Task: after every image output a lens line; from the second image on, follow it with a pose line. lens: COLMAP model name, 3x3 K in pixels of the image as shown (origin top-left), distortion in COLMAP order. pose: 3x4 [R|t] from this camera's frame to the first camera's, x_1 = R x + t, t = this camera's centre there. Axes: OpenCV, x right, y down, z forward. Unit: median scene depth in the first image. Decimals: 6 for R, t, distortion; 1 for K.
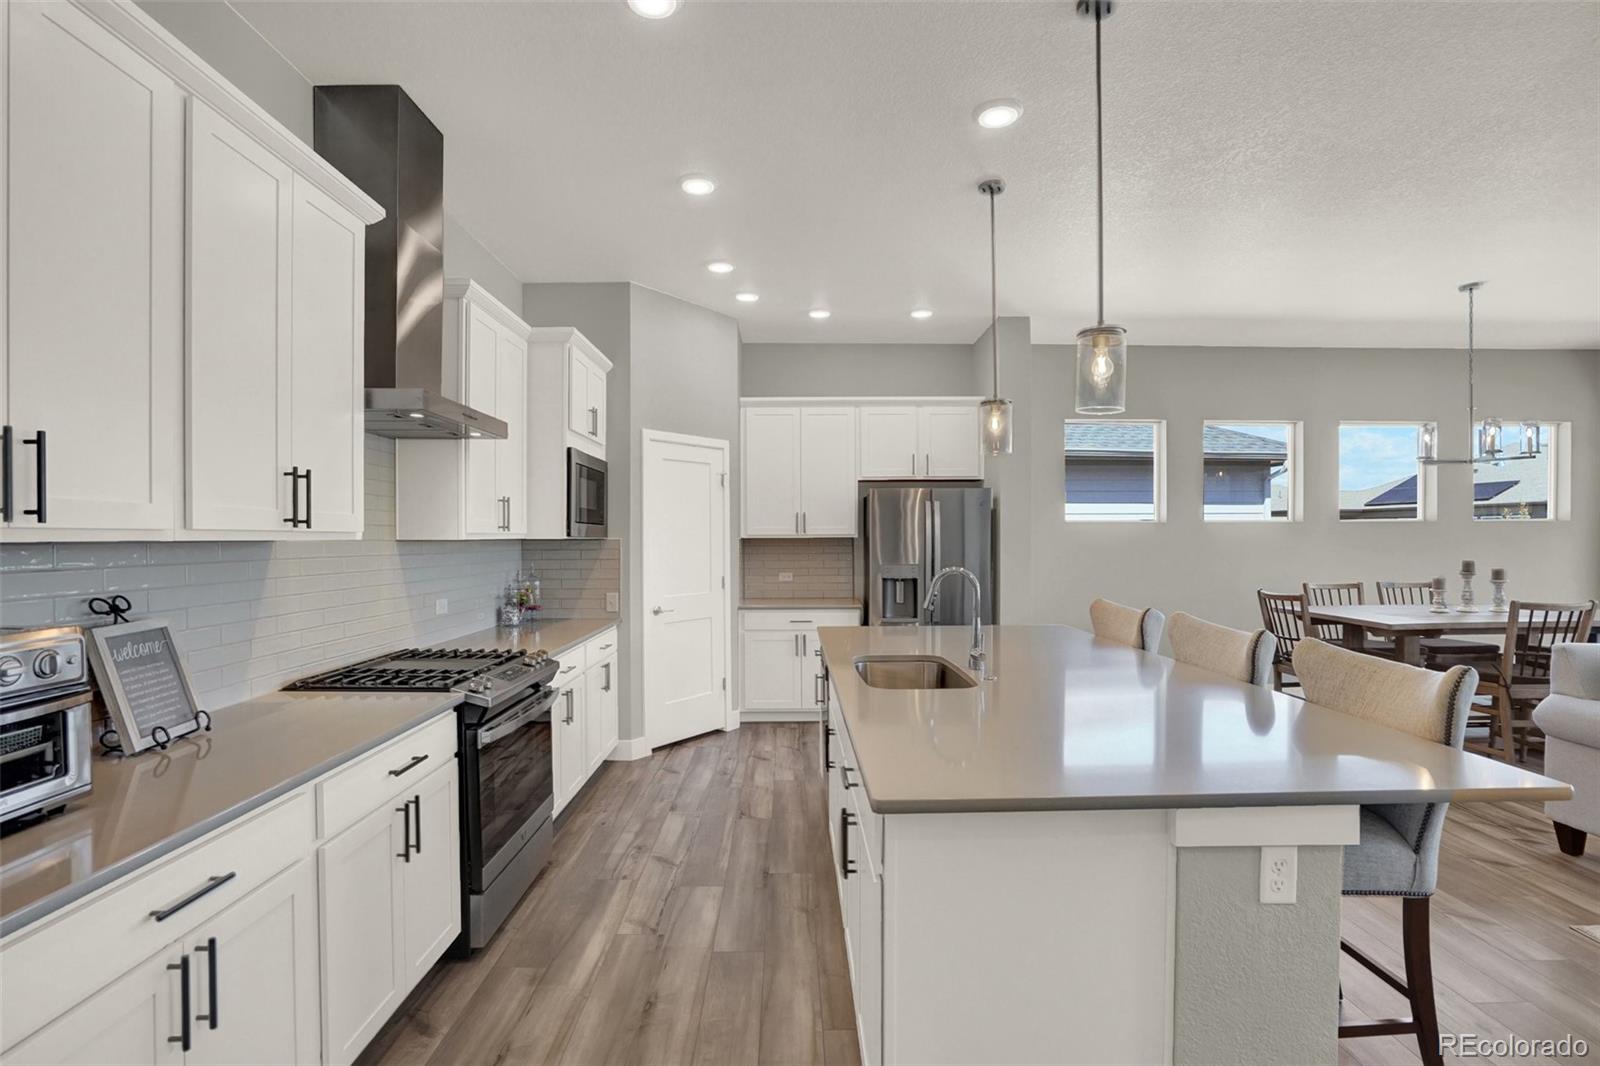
lens RADIAL K [[747.9, 0, 795.2], [0, 747.9, 543.9], [0, 0, 1]] dist [-0.054746, 0.020062]
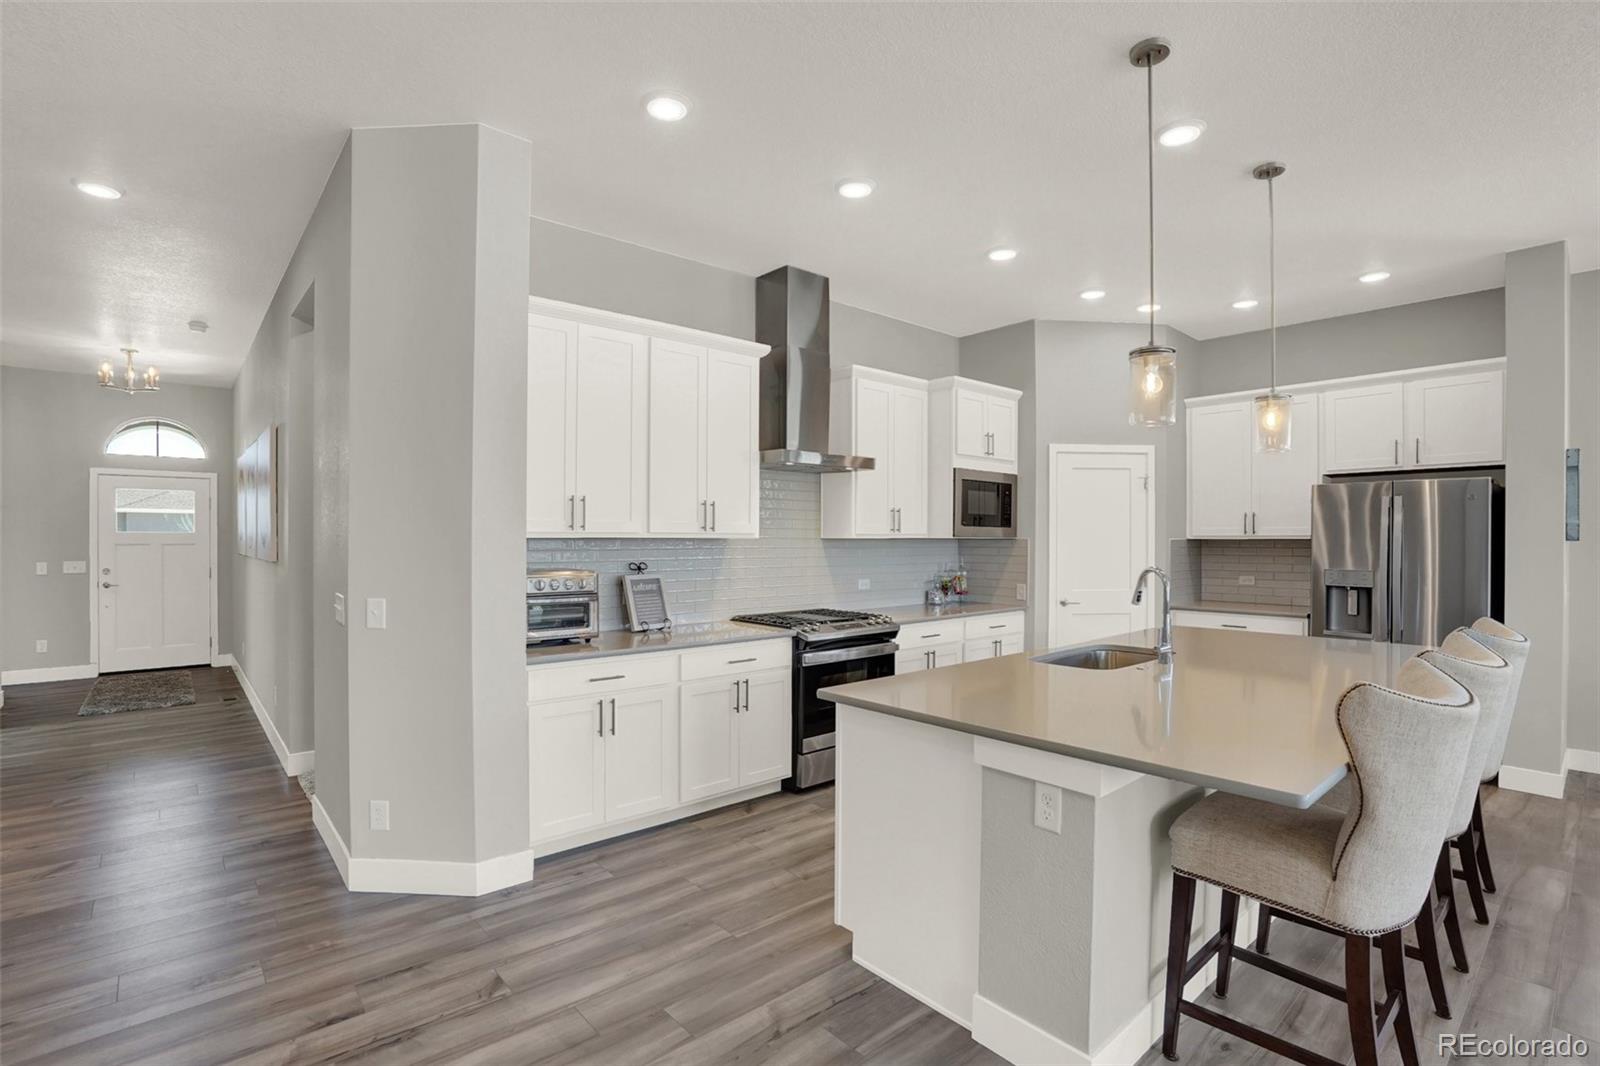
lens RADIAL K [[747.9, 0, 795.2], [0, 747.9, 543.9], [0, 0, 1]] dist [-0.054746, 0.020062]
pose [[0.652054, 0.010143, -0.758104, 0.429007], [-0.010590, 0.999935, 0.004270, 0.000015], [0.758098, 0.005244, 0.652119, -0.052238]]
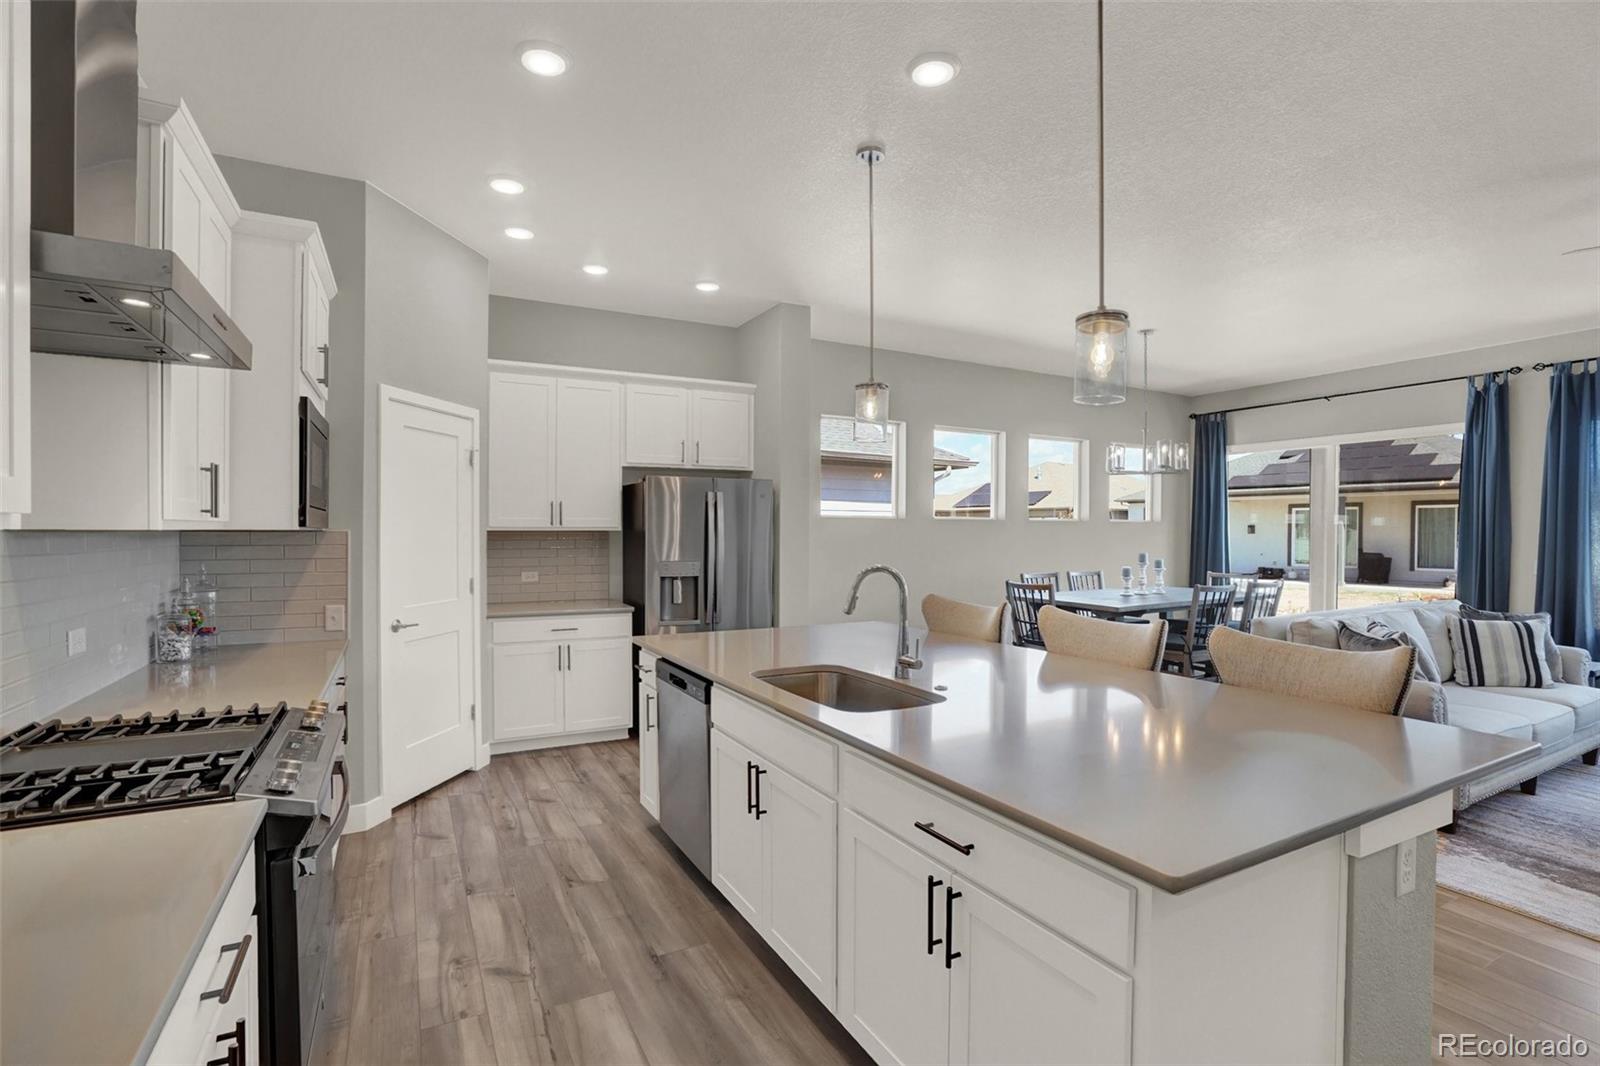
lens RADIAL K [[743.6, 0, 795.7], [0, 743.6, 540.2], [0, 0, 1]] dist [-0.052305, 0.018091]
pose [[0.886621, 0.000979, 0.462497, -0.178435], [-0.002567, 0.999993, 0.002803, -0.000558], [-0.462490, -0.003673, 0.886617, 0.162845]]
